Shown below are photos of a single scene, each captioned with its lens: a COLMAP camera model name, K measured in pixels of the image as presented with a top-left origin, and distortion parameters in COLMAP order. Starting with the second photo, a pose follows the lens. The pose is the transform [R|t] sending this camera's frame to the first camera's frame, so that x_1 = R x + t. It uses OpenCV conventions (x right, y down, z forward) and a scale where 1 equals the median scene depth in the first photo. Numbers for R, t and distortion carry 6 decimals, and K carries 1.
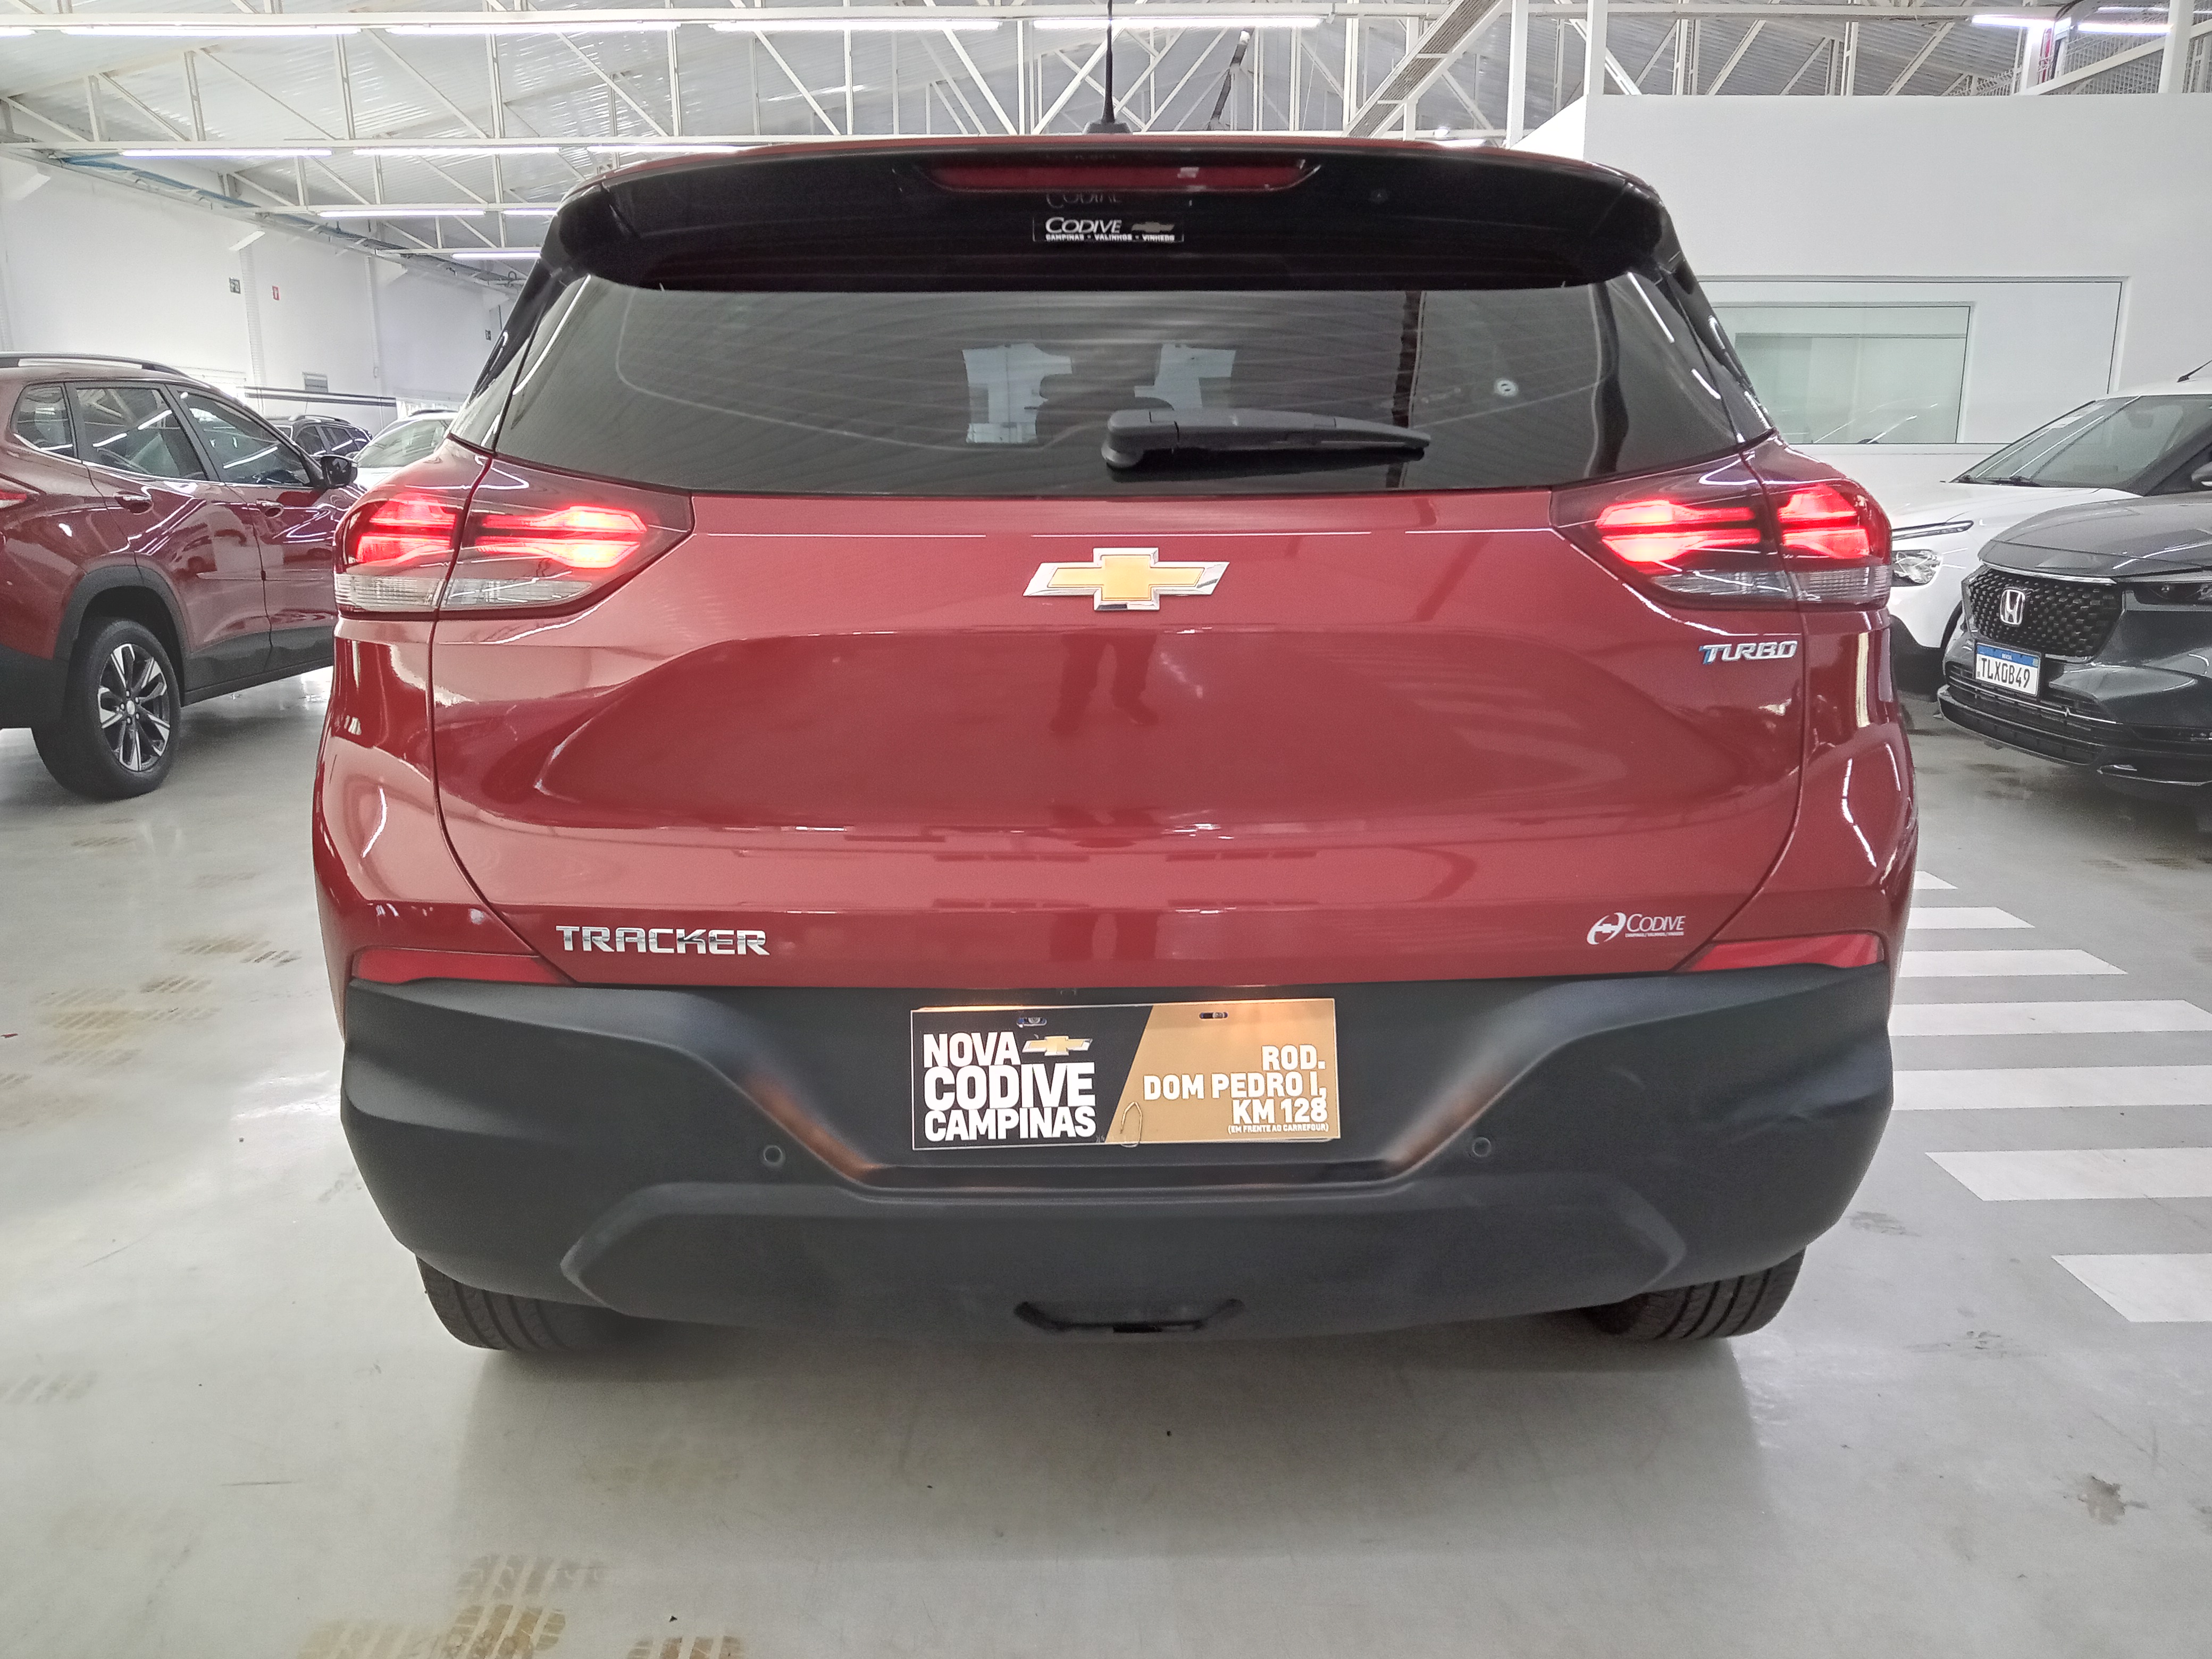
lens RADIAL K [[1583.3, 0, 1106.0], [0, 1583.3, 829.5], [0, 0, 1]] dist [0.025629, -0.004414]
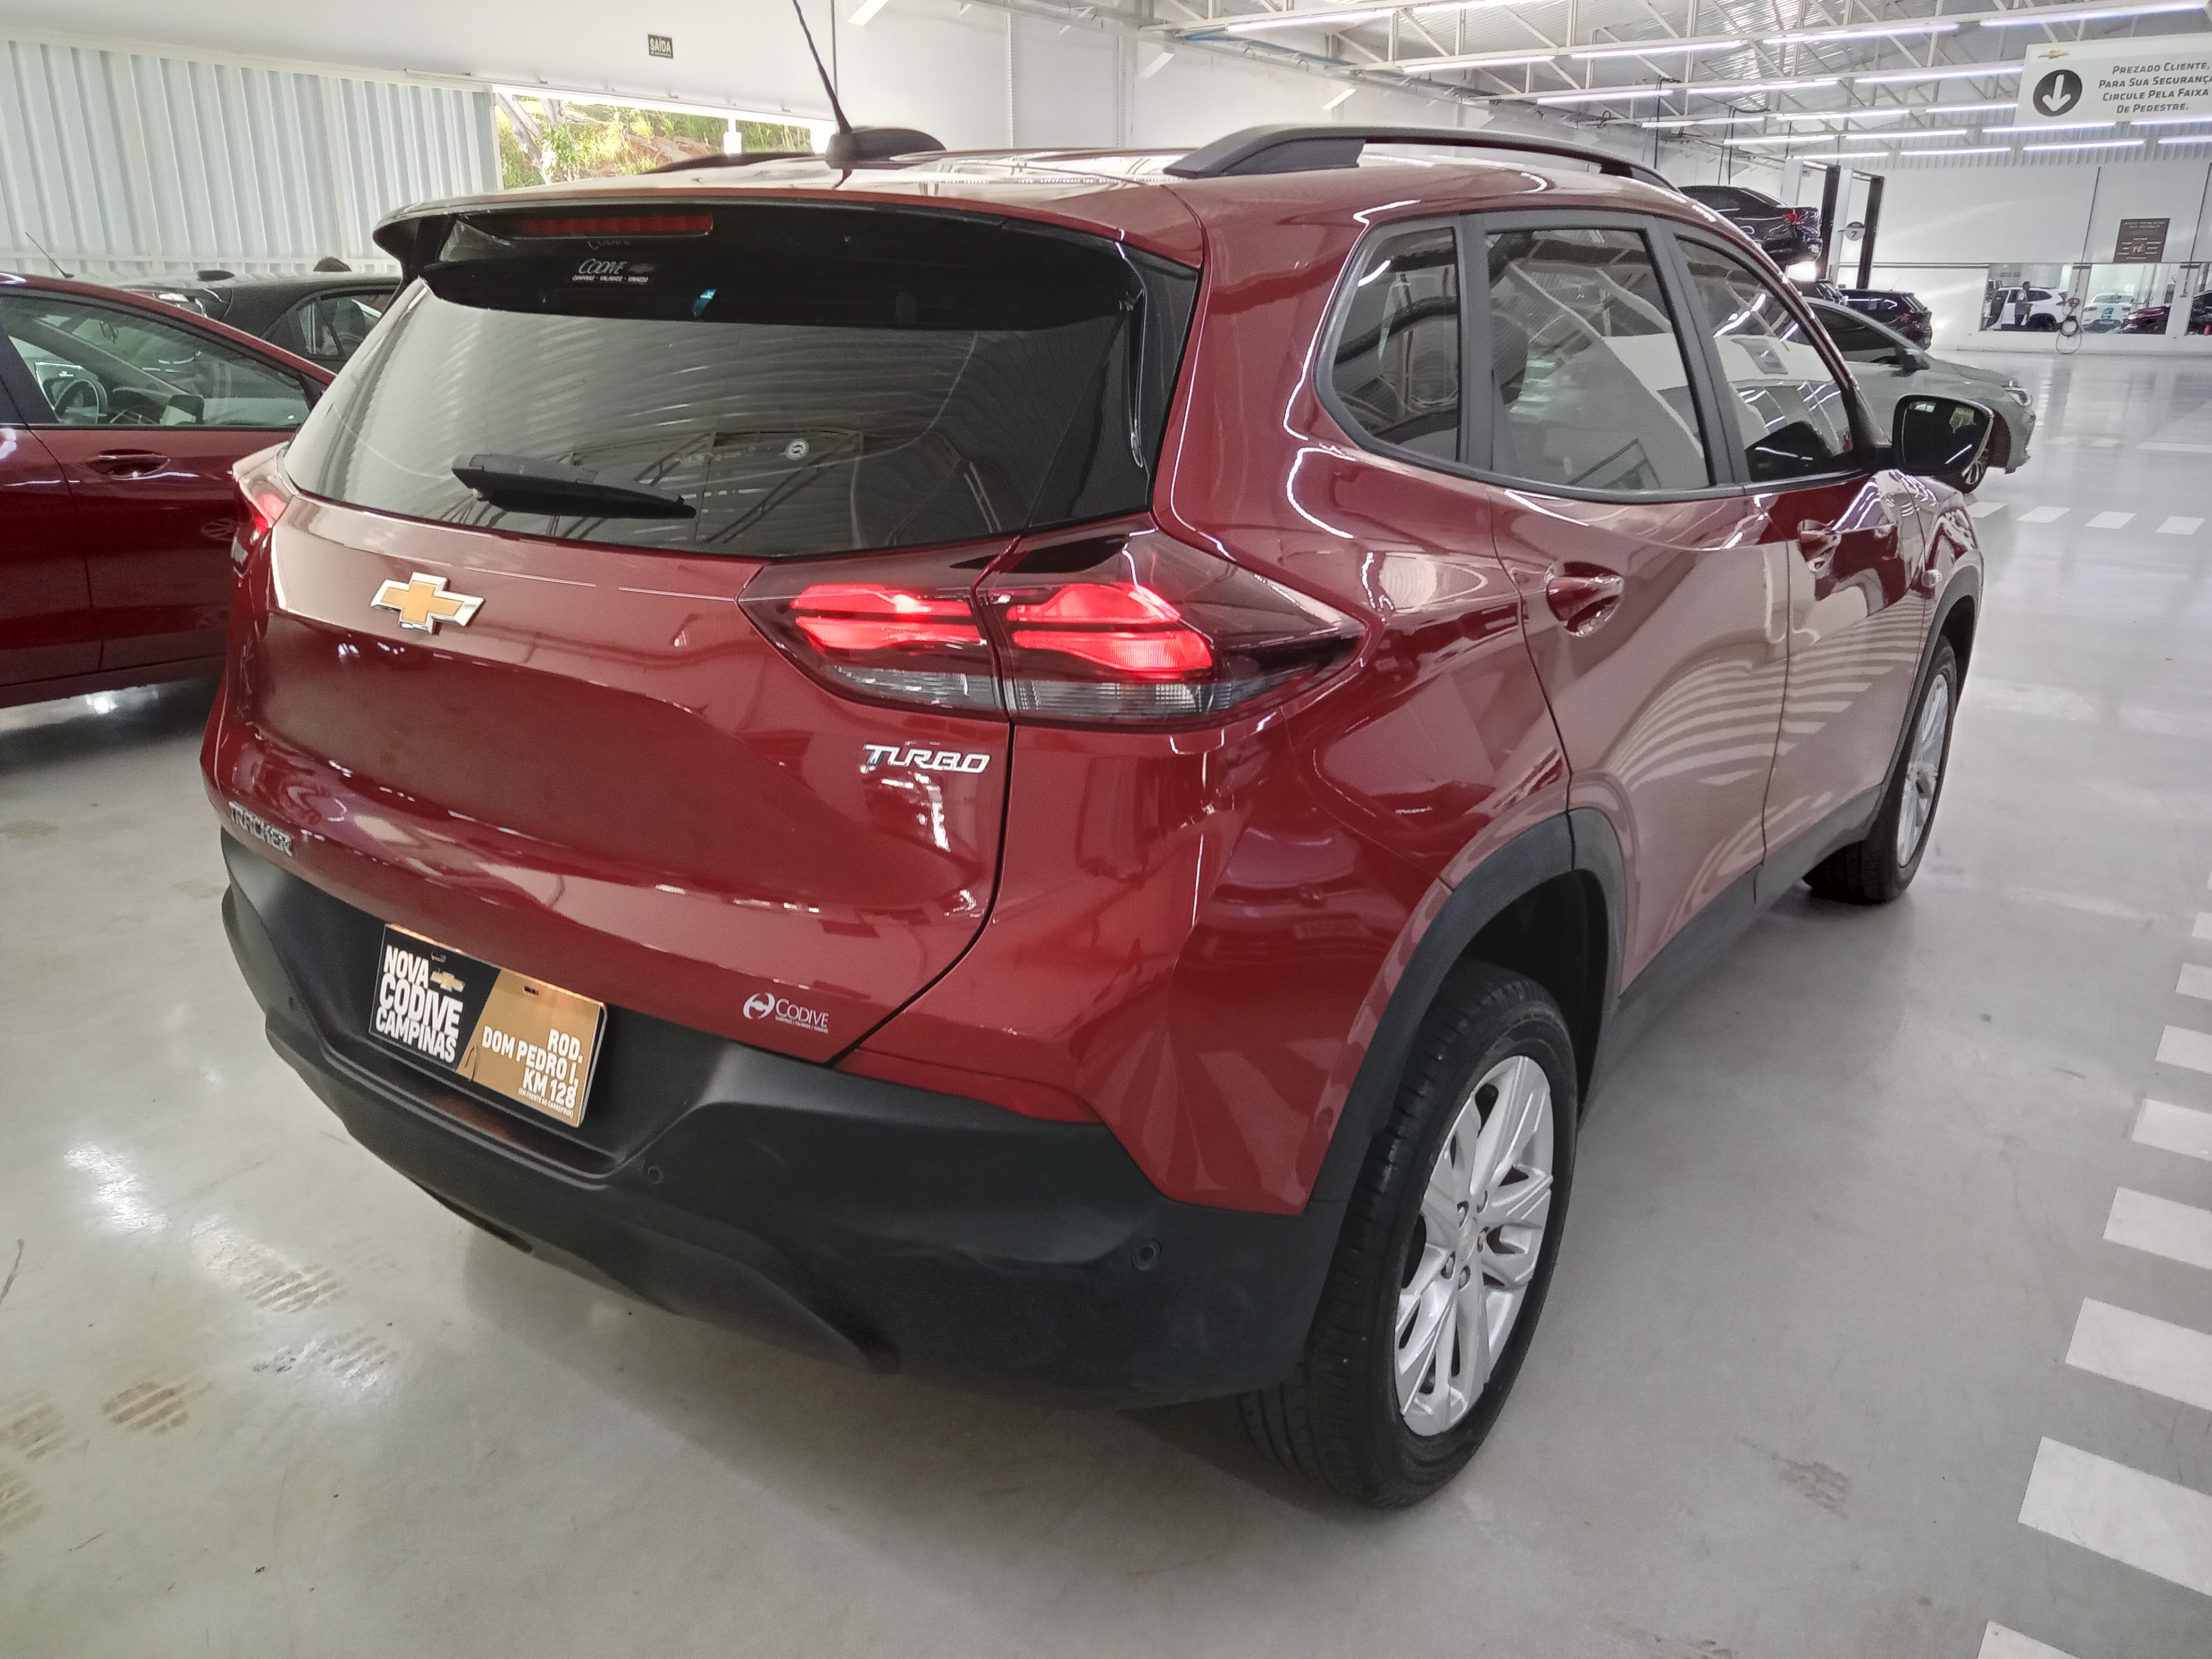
lens RADIAL K [[1649.1, 0, 1106.0], [0, 1649.1, 829.5], [0, 0, 1]] dist [0.153965, -0.403230]
pose [[0.790936, 0.201603, -0.577734, 1.062758], [-0.156403, 0.979410, 0.127651, -0.212941], [0.591574, -0.010604, 0.806181, 0.282086]]
